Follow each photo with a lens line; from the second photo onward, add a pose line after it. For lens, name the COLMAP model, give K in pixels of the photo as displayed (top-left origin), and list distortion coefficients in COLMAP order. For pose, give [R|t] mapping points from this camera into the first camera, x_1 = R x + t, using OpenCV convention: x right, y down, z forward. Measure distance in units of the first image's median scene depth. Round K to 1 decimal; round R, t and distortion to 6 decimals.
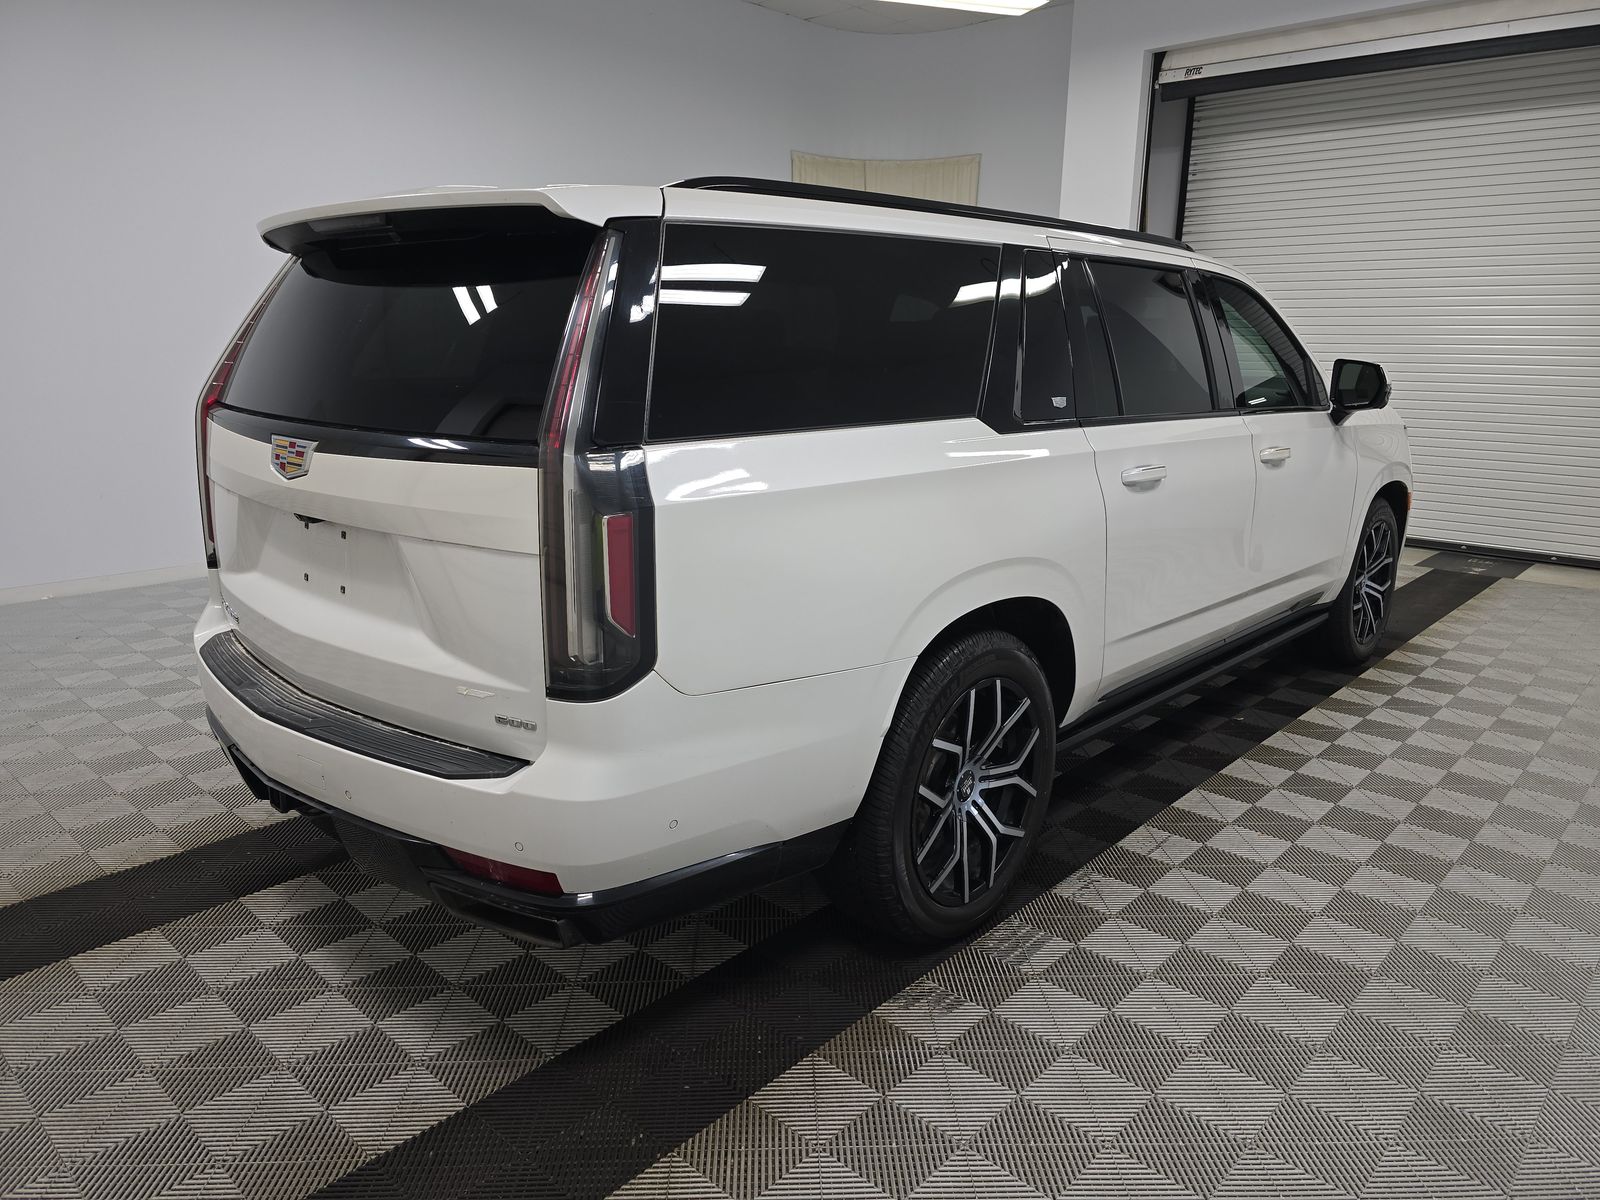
lens RADIAL K [[1117.1, 0, 806.0], [0, 1117.1, 594.7], [0, 0, 1]] dist [0.048393, 0.011355]
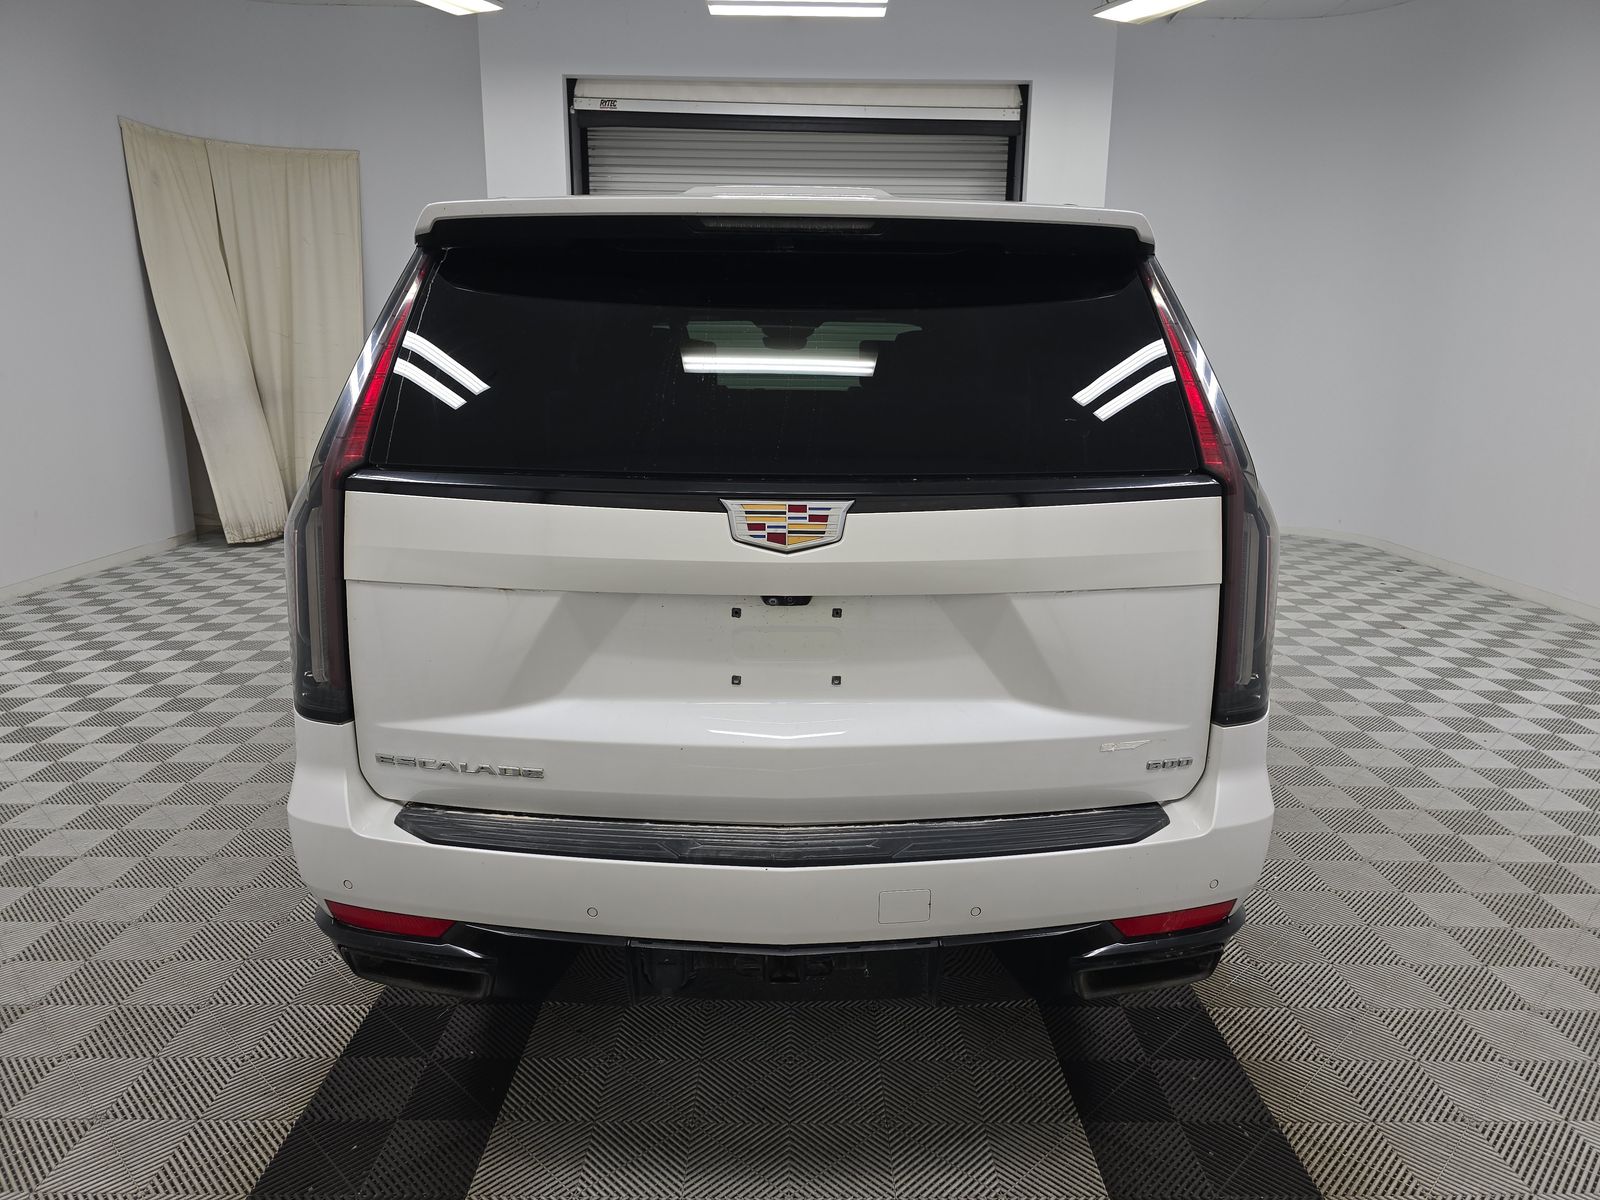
lens RADIAL K [[1117.1, 0, 802.8], [0, 1117.1, 597.6], [0, 0, 1]] dist [0.048393, 0.011355]
pose [[0.730447, -0.154734, 0.665210, -0.328122], [0.160831, 0.985577, 0.052651, -0.037666], [-0.663763, 0.068527, 0.744797, 0.143552]]
